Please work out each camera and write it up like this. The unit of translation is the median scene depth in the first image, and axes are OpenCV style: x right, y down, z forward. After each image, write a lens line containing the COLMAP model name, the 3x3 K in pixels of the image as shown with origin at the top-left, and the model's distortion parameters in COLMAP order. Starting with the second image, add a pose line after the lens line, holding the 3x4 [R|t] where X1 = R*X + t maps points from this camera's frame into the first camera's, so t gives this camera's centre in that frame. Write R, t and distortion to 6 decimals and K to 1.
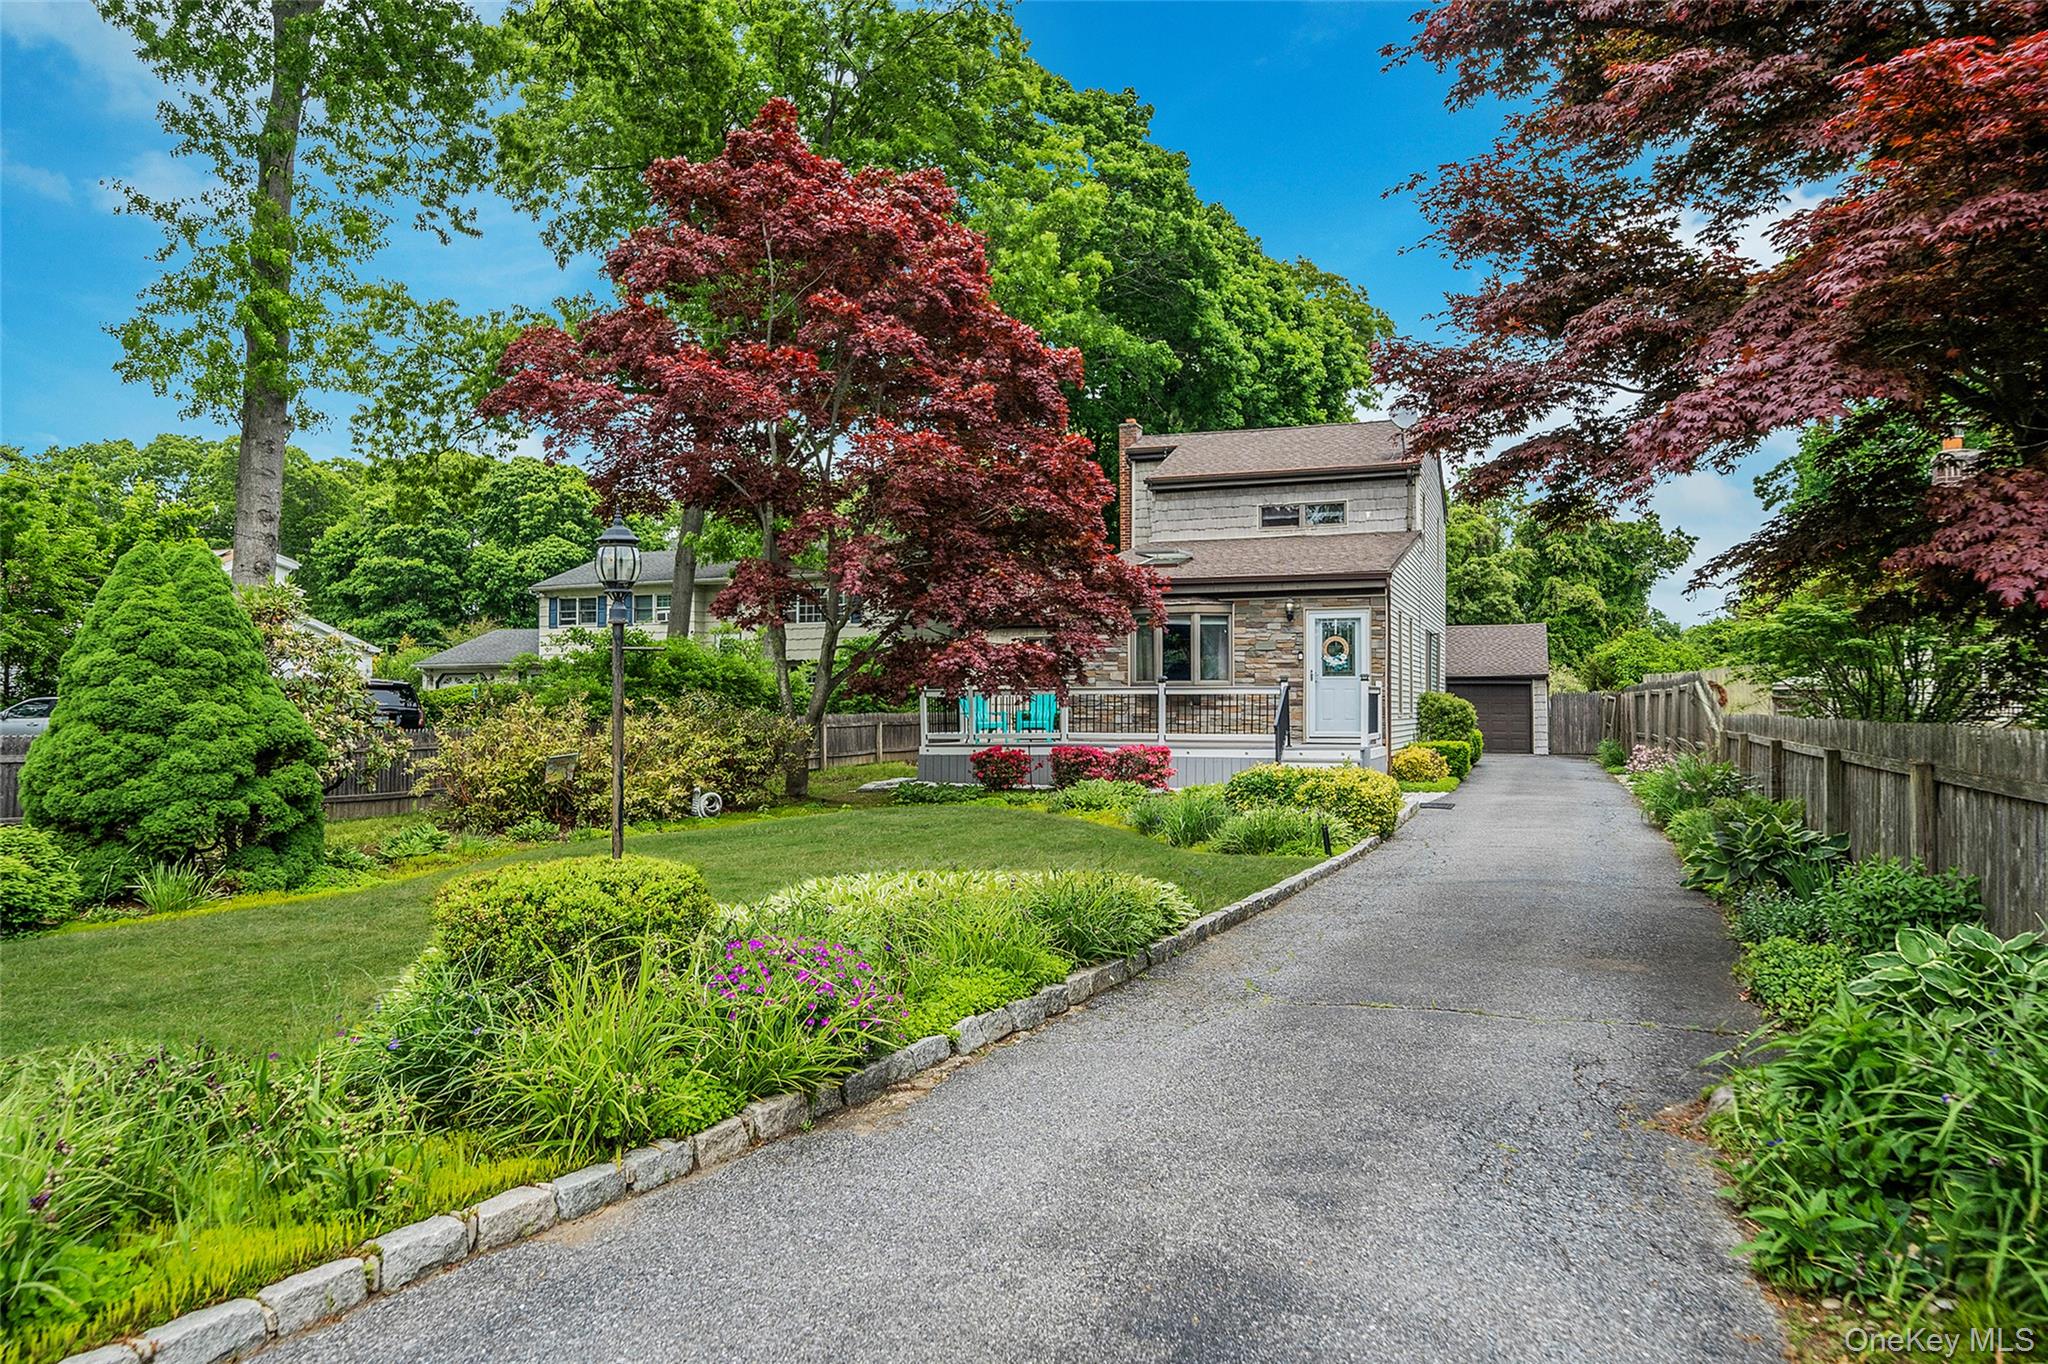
lens RADIAL K [[1384.9, 0, 987.1], [0, 1384.9, 697.8], [0, 0, 1]] dist [0.006036, 0.002040]
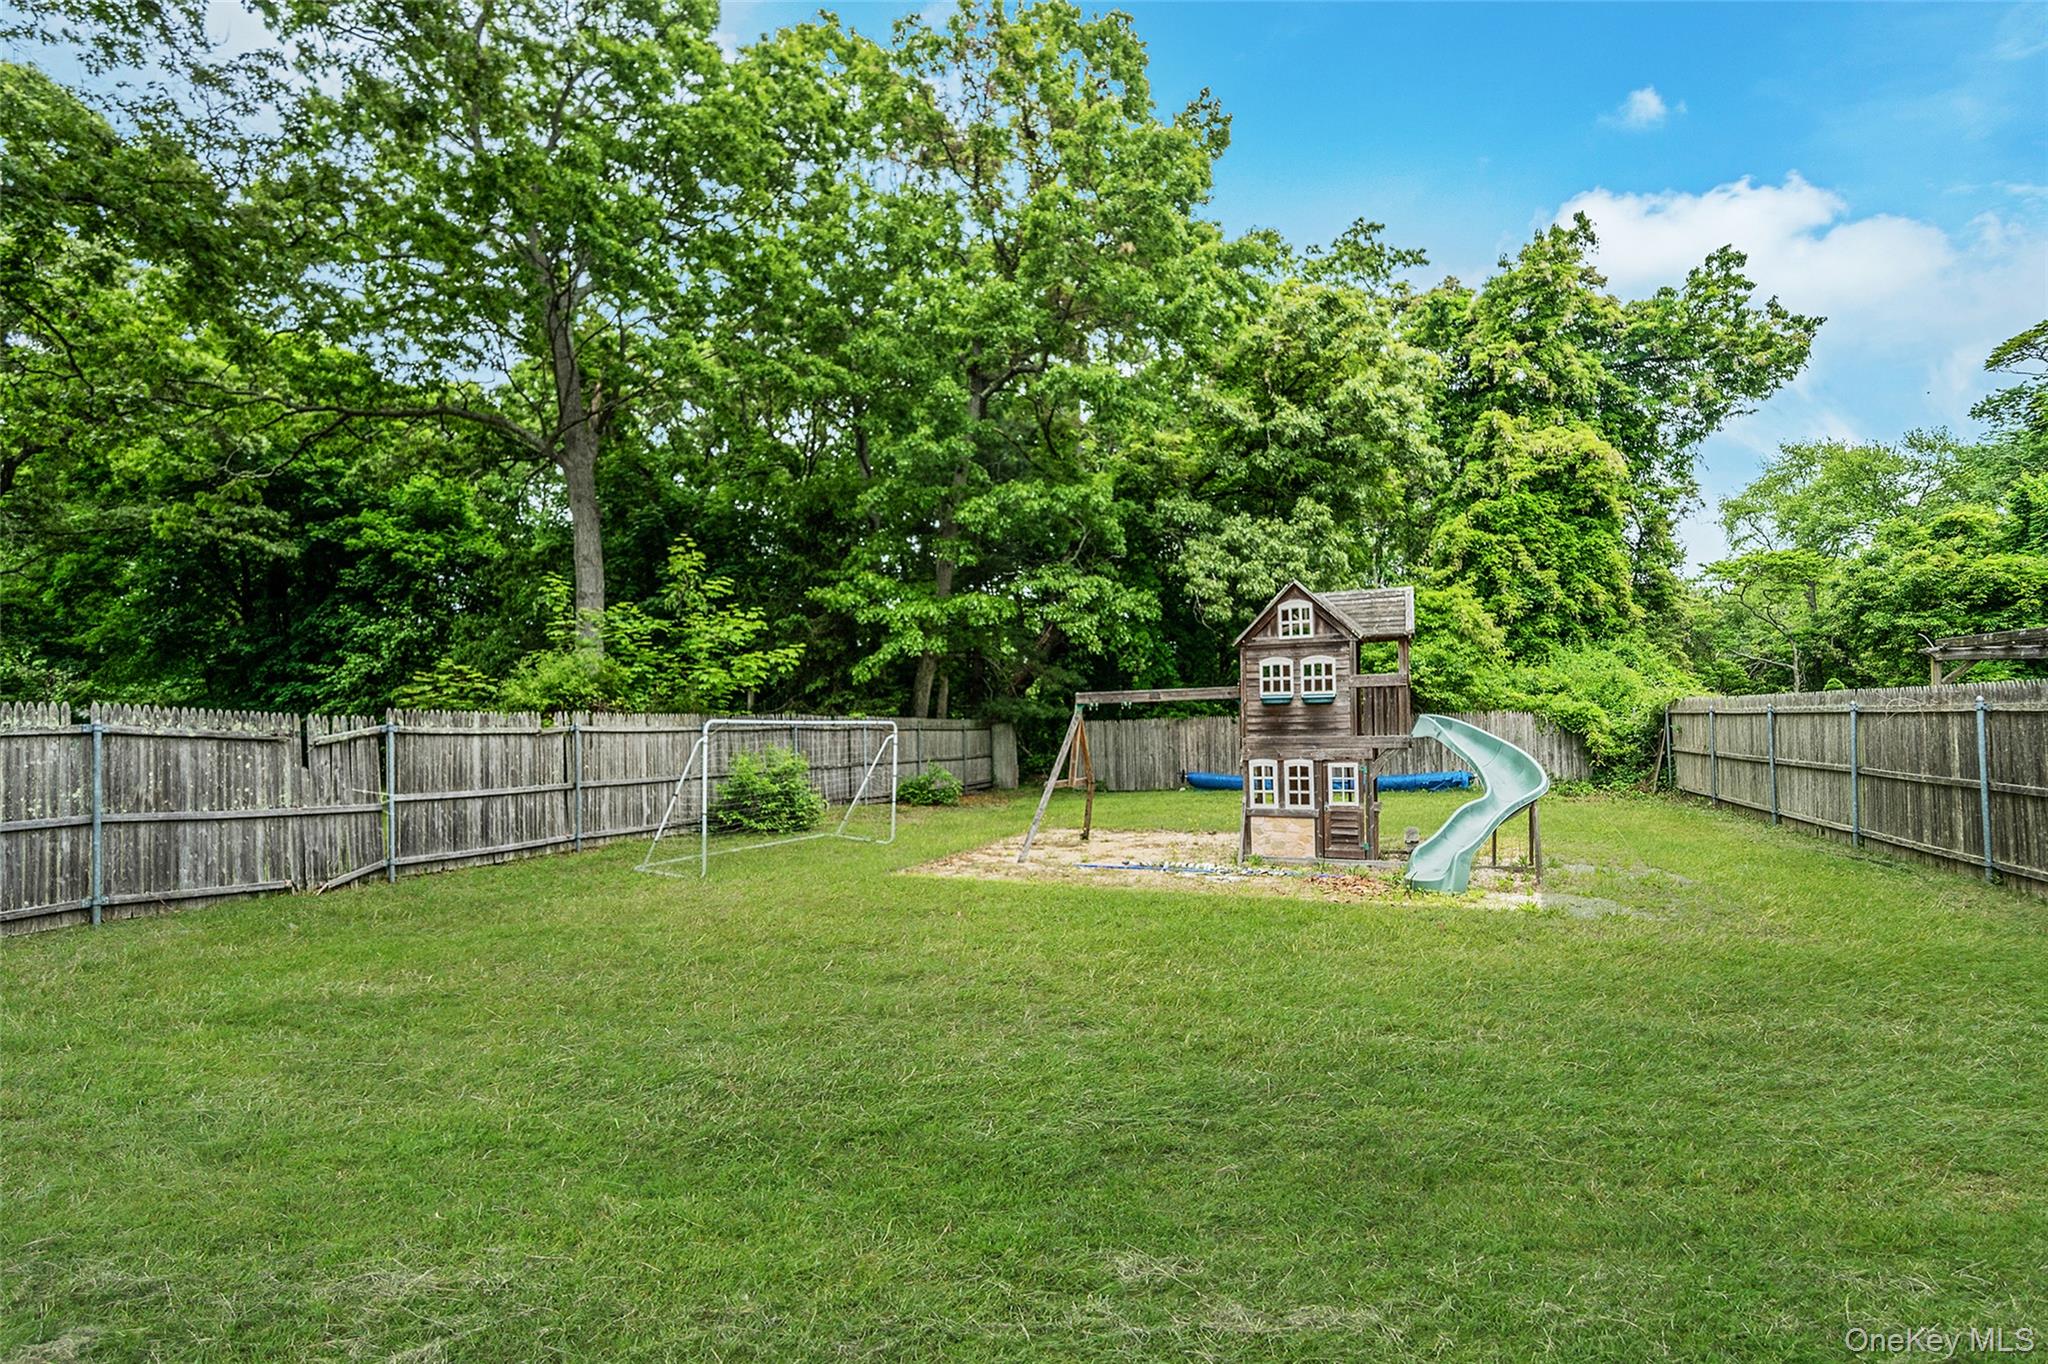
lens RADIAL K [[897.9, 0, 988.8], [0, 897.9, 709.1], [0, 0, 1]] dist [0.003788, 0.000576]
pose [[0.999557, -0.012794, -0.026889, 0.860076], [0.012860, 0.999915, 0.002300, 0.013628], [0.026857, -0.002645, 0.999636, 2.390206]]
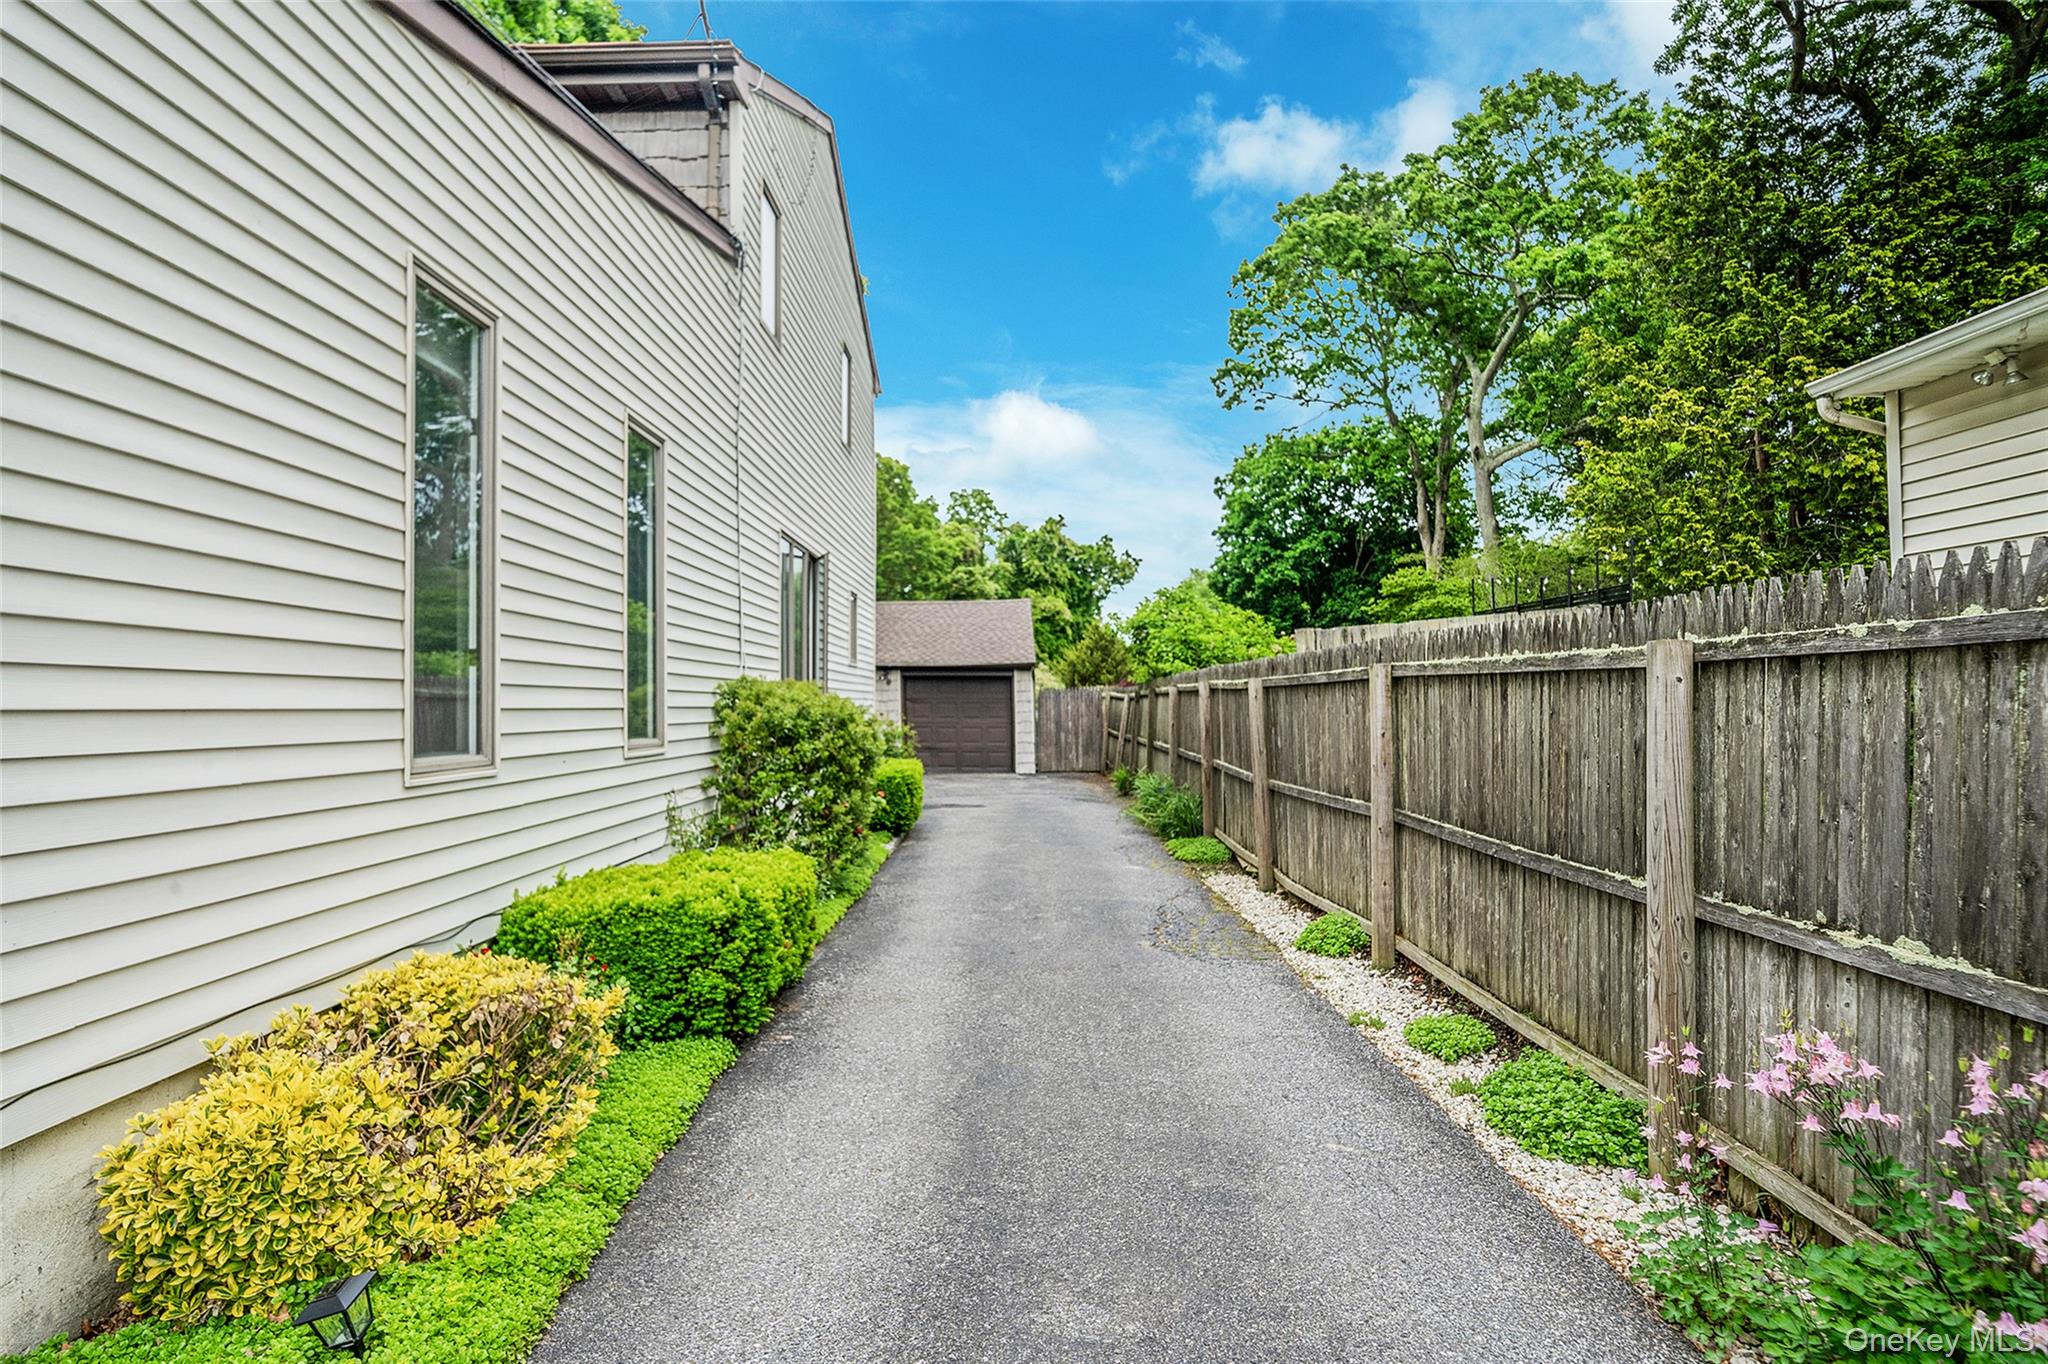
lens RADIAL K [[1066.1, 0, 973.7], [0, 1066.1, 680.3], [0, 0, 1]] dist [-0.002687, -0.000088]
pose [[0.942695, 0.001639, 0.333653, 0.261707], [0.003831, 0.999869, -0.015736, 0.001076], [-0.333635, 0.016112, 0.942565, 0.672871]]
